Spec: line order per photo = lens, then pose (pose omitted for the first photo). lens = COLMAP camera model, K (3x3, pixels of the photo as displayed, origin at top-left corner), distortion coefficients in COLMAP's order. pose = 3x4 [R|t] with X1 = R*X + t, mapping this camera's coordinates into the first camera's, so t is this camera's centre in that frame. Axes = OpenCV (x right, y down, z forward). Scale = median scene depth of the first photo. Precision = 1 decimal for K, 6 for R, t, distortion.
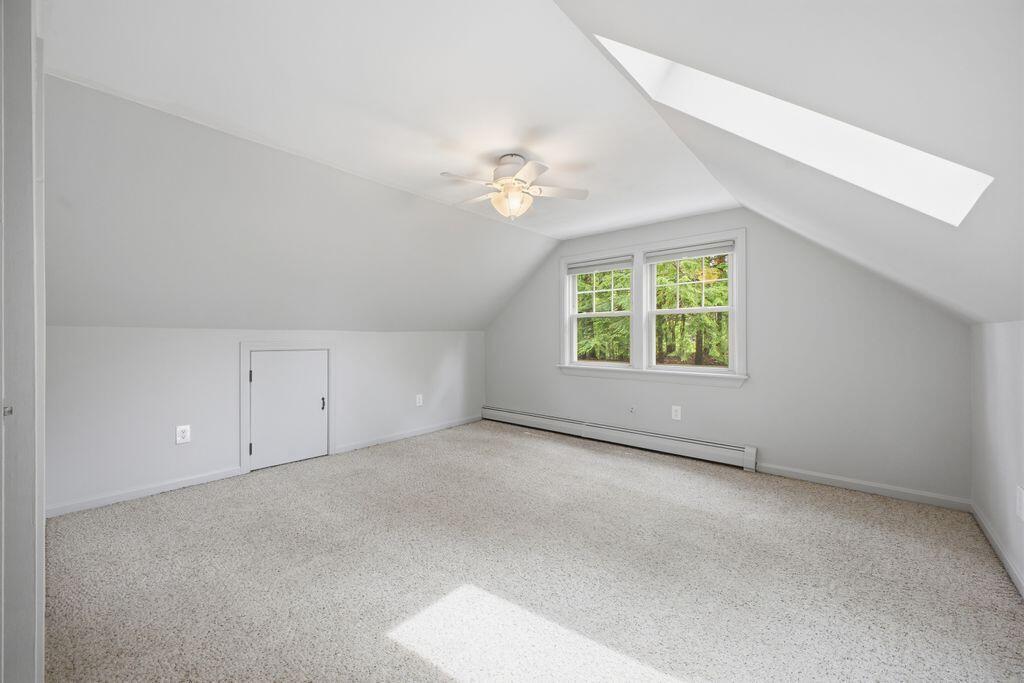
lens RADIAL K [[405.6, 0, 510.8], [0, 405.6, 337.1], [0, 0, 1]] dist [-0.000523, -0.000106]
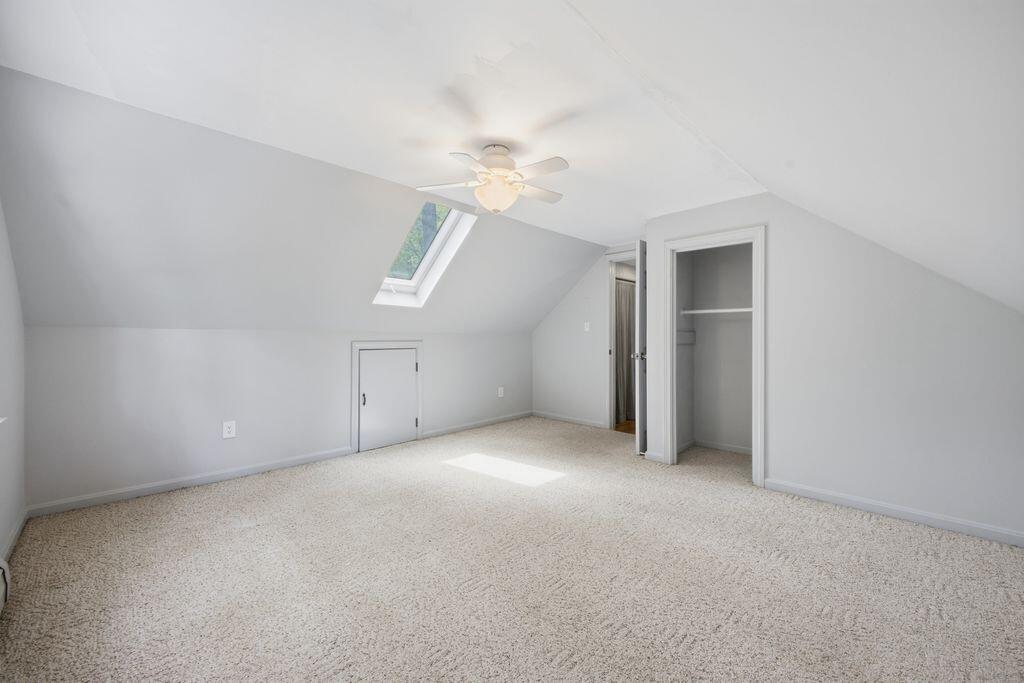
lens RADIAL K [[408.5, 0, 512.0], [0, 408.5, 341.5], [0, 0, 1]] dist [0.001522, 0.000010]
pose [[-0.997491, -0.003820, 0.070691, -0.076128], [-0.002208, 0.999736, 0.022860, -0.013553], [-0.070759, 0.022647, -0.997236, 1.499228]]
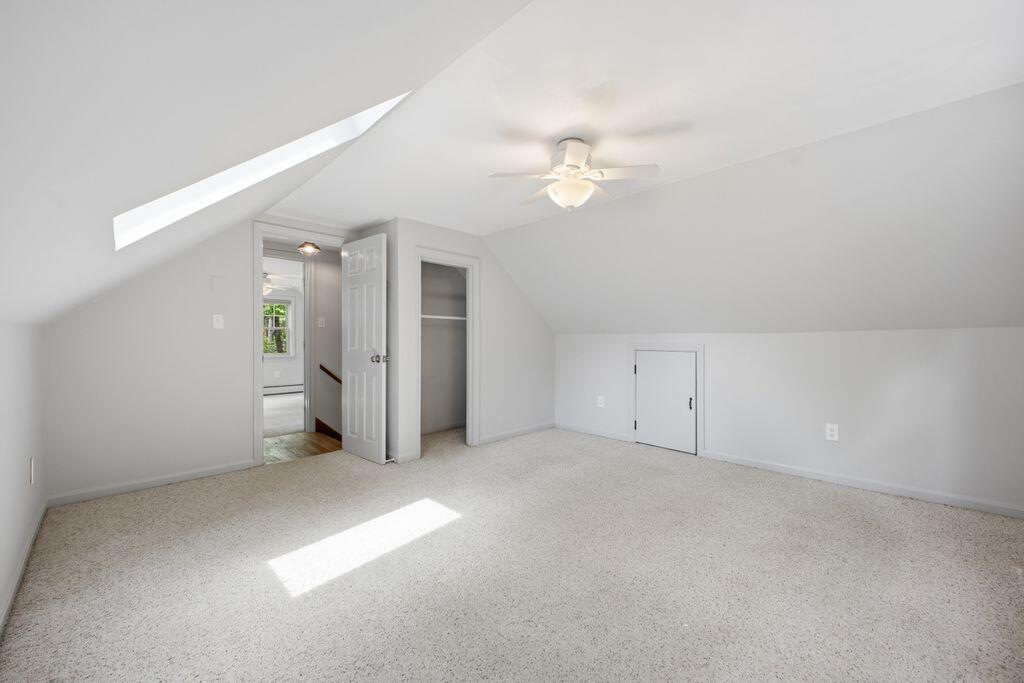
lens RADIAL K [[408.5, 0, 512.0], [0, 408.5, 341.5], [0, 0, 1]] dist [0.001522, 0.000010]
pose [[-0.079598, 0.006541, -0.996806, 0.718179], [-0.002949, 0.999973, 0.006798, -0.000744], [0.996823, 0.003481, -0.079576, 0.726136]]
